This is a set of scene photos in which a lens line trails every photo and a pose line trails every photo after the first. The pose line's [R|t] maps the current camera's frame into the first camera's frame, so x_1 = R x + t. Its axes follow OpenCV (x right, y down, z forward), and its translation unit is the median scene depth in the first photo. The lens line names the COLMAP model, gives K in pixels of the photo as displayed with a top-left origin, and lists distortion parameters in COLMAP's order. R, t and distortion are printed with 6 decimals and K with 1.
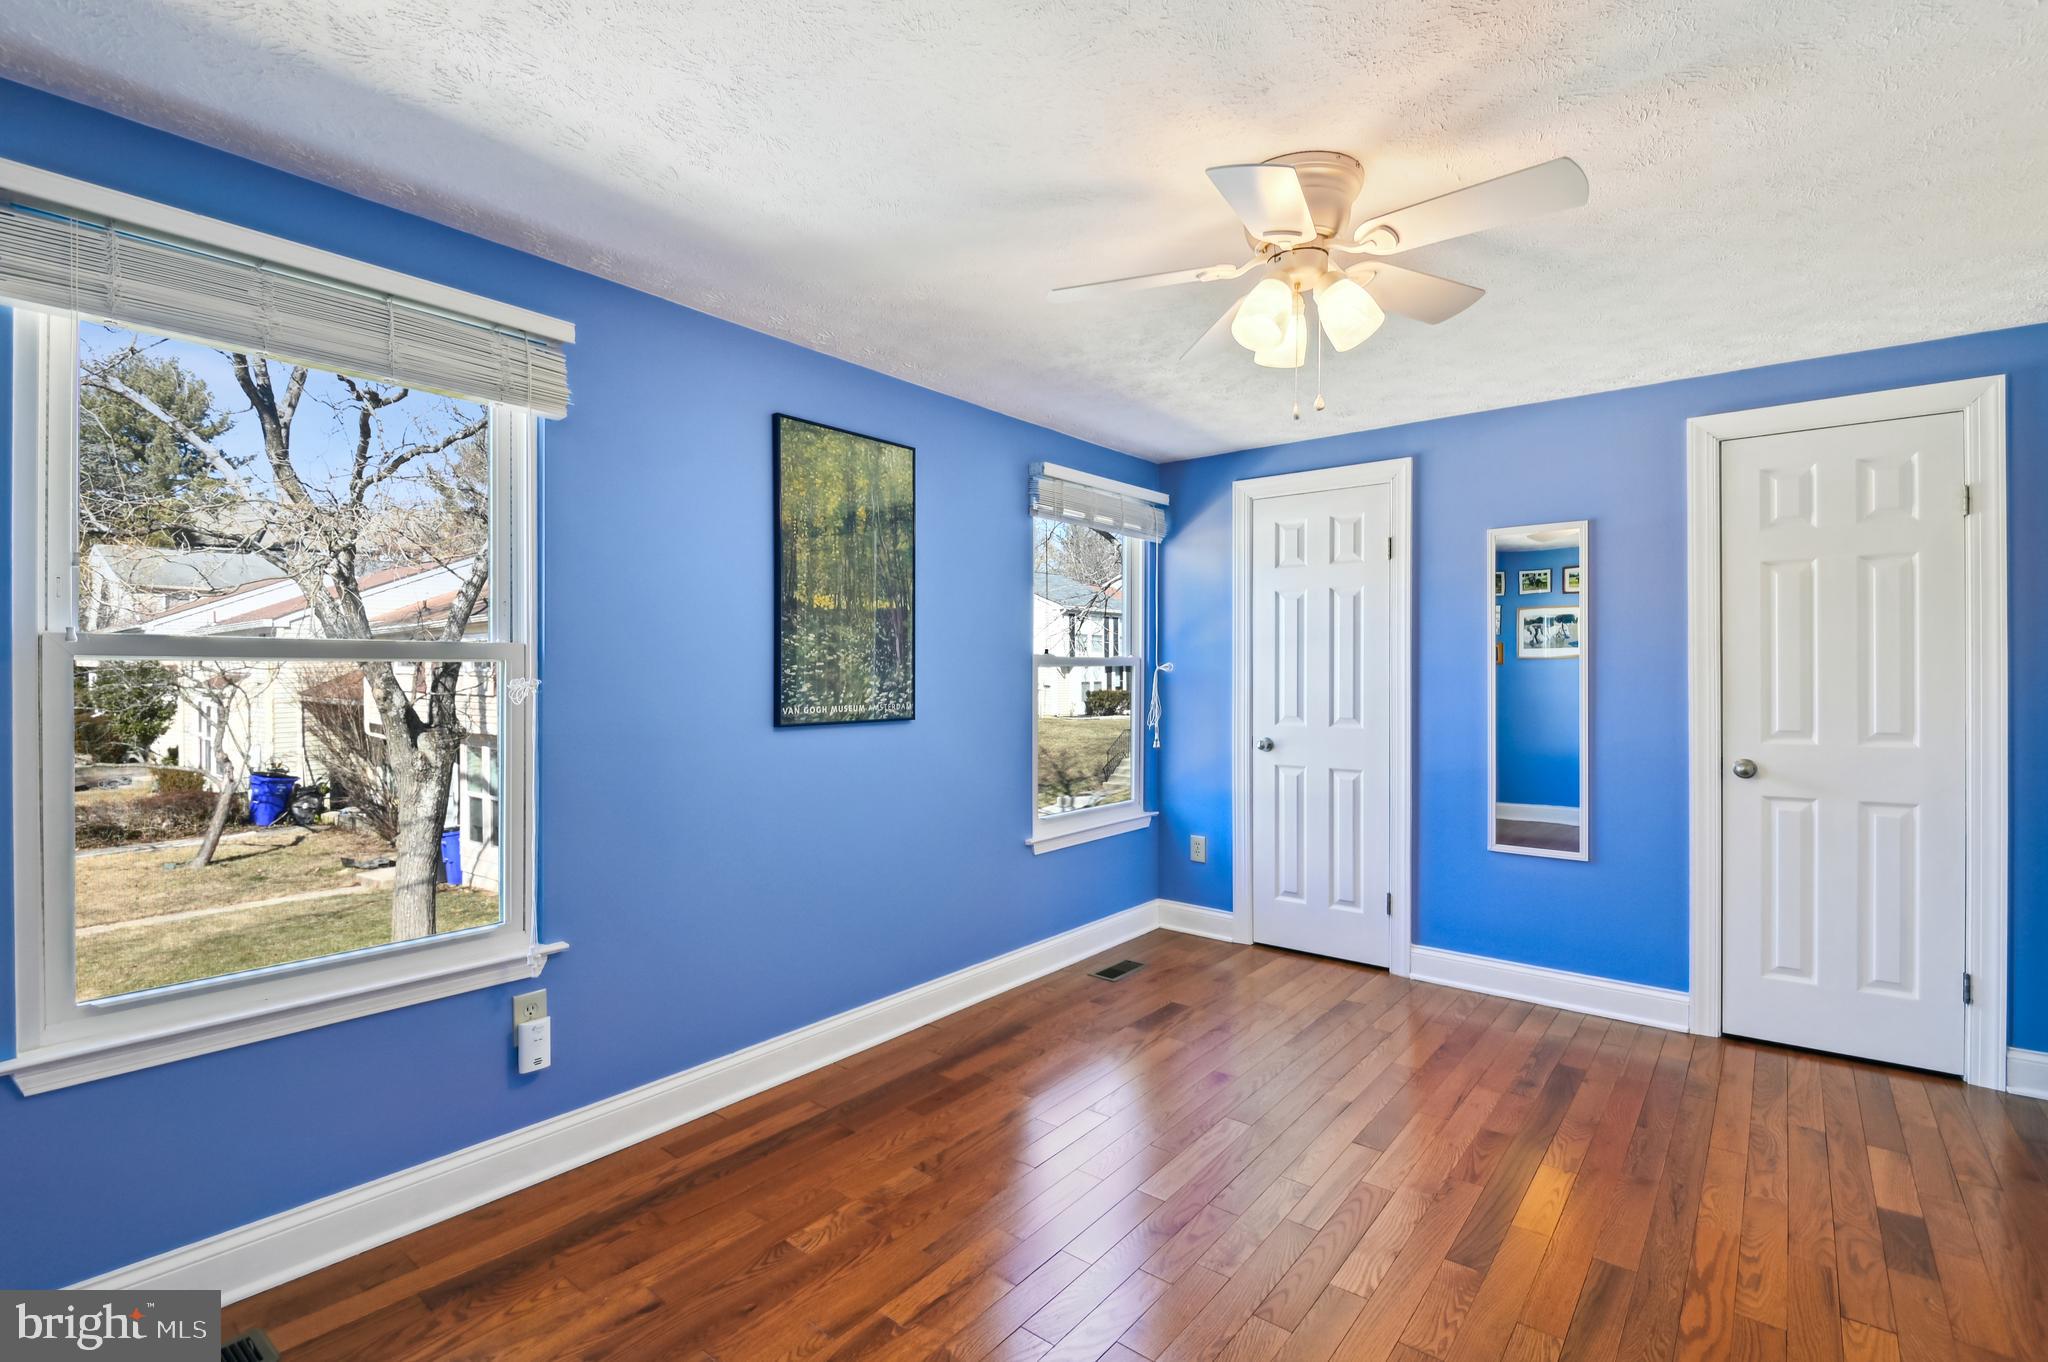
lens RADIAL K [[941.8, 0, 1008.1], [0, 941.8, 682.4], [0, 0, 1]] dist [0.020432, -0.020241]
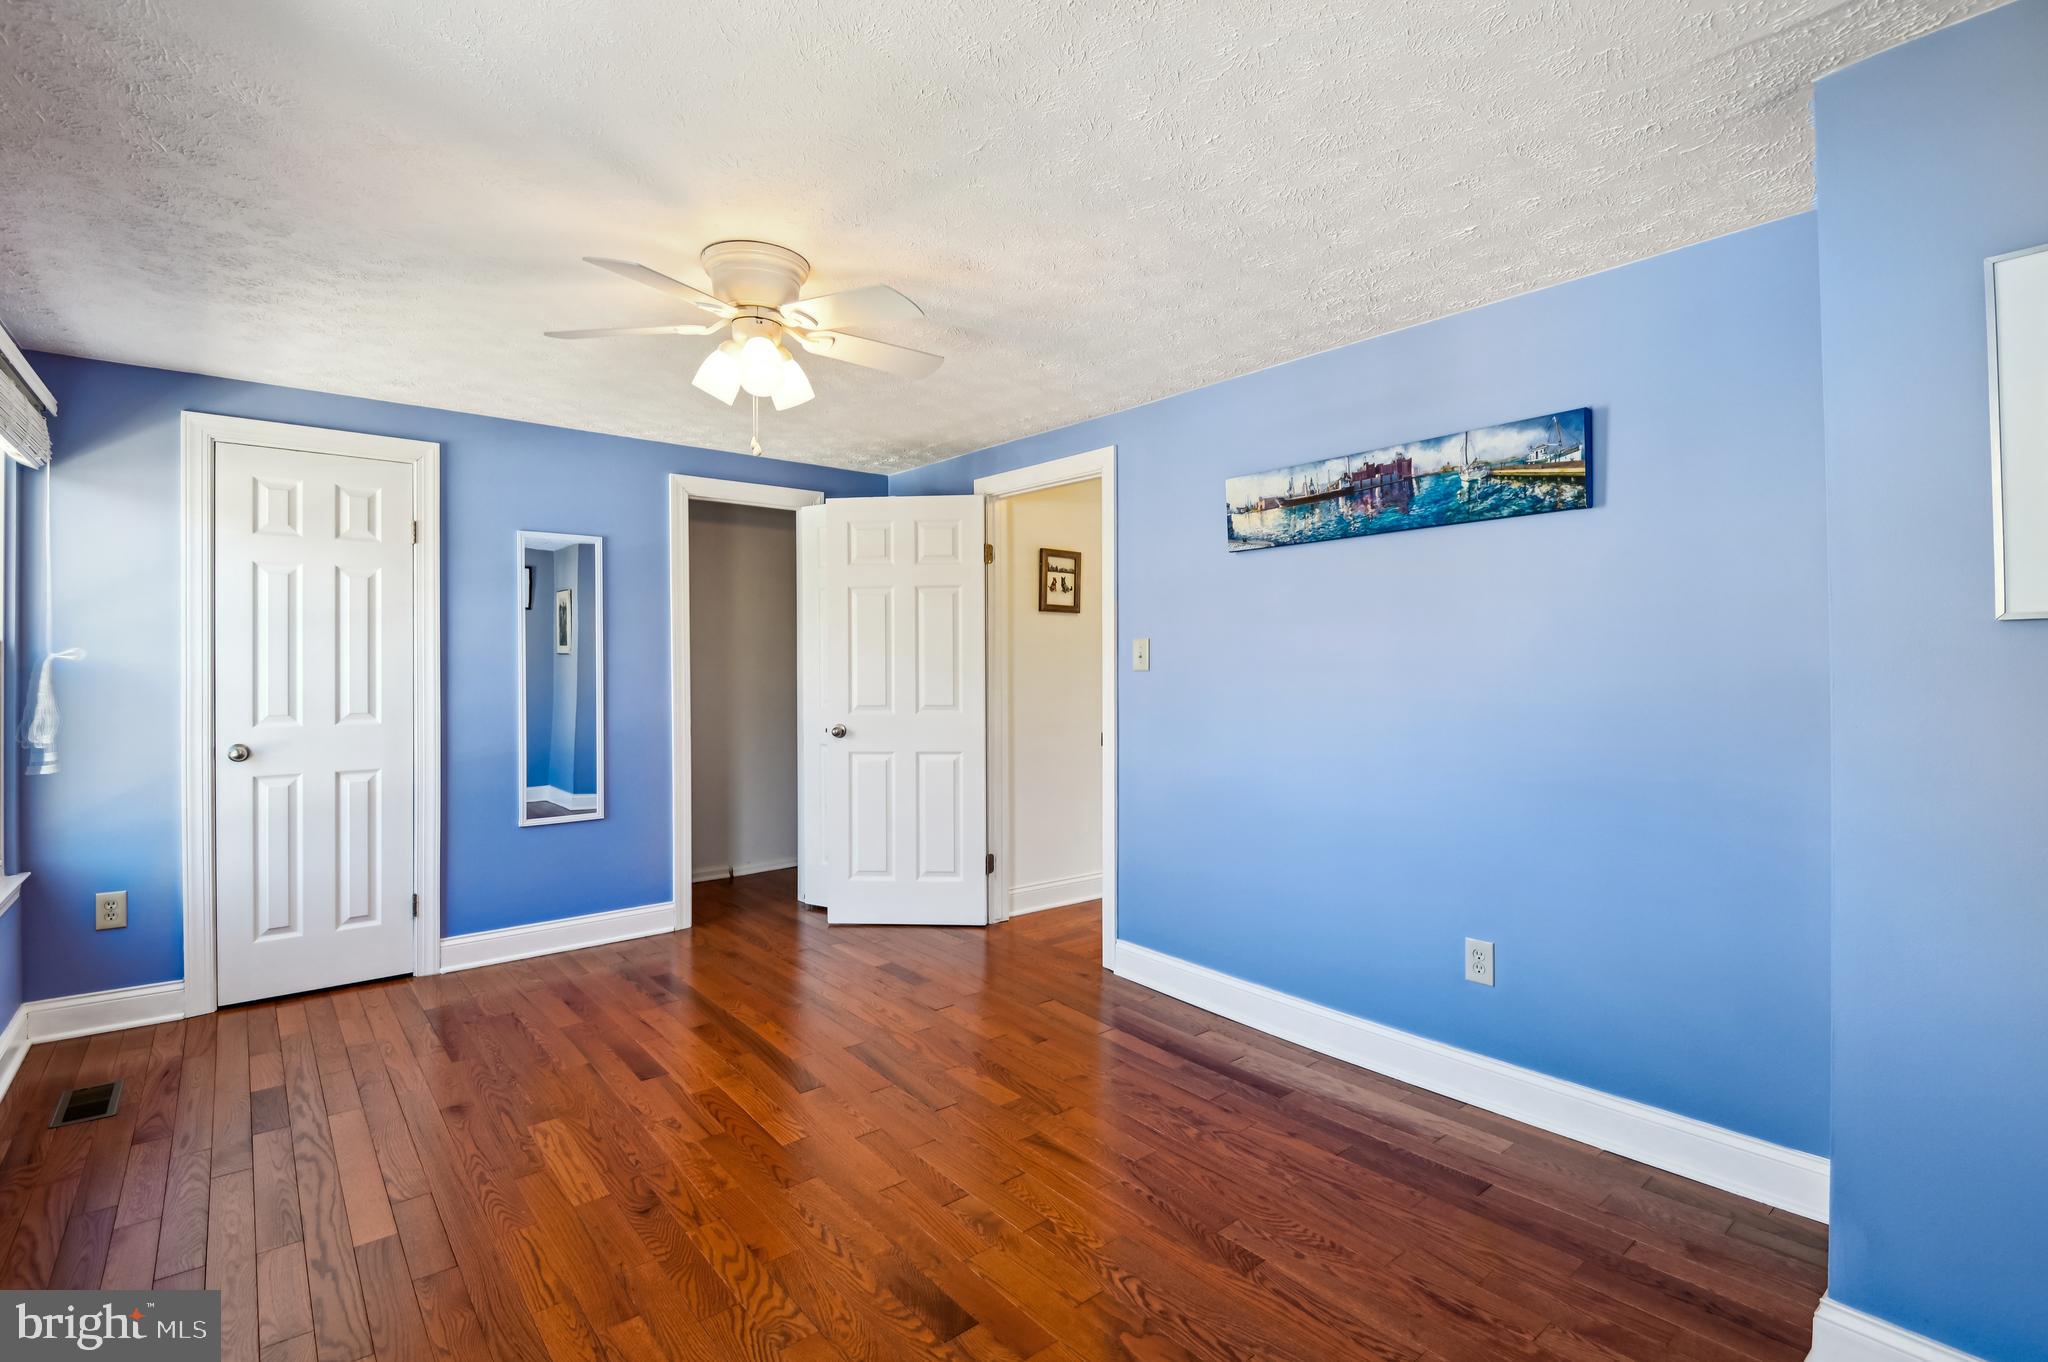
lens RADIAL K [[939.1, 0, 1015.3], [0, 939.1, 667.4], [0, 0, 1]] dist [0.019300, -0.018655]
pose [[0.192685, -0.003913, 0.981253, -0.539840], [0.009081, 0.999956, 0.002205, -0.002815], [-0.981219, 0.008486, 0.192712, 0.286757]]
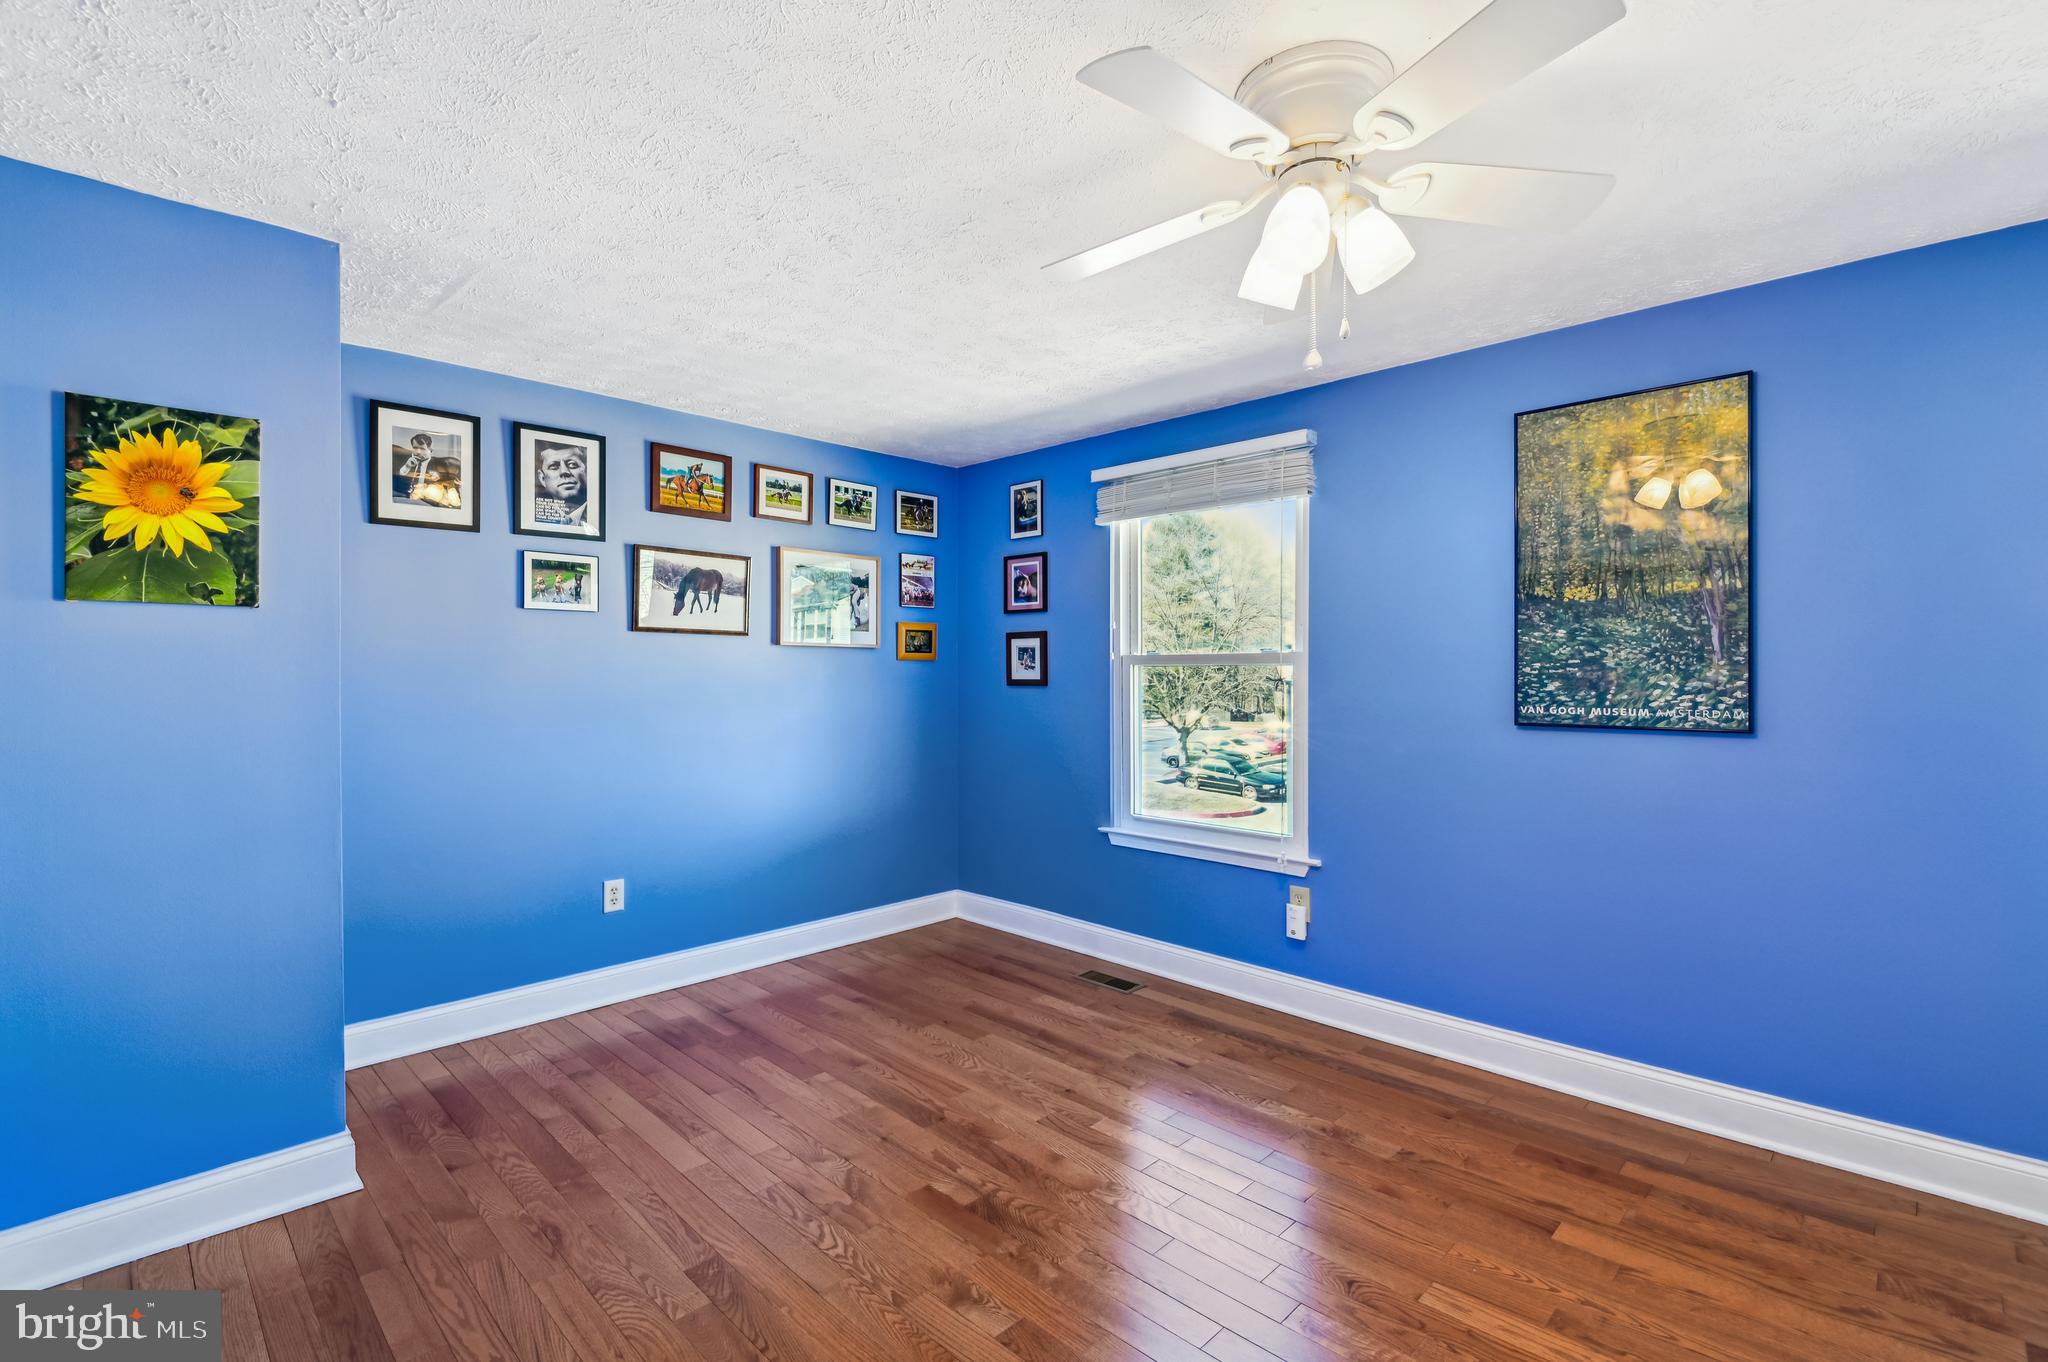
lens RADIAL K [[922.8, 0, 1015.8], [0, 922.8, 682.9], [0, 0, 1]] dist [0.018016, -0.016839]
pose [[-0.099617, 0.011563, -0.994959, 0.752130], [-0.007589, 0.999895, 0.012380, -0.005655], [0.994997, 0.008784, -0.099519, 0.536537]]
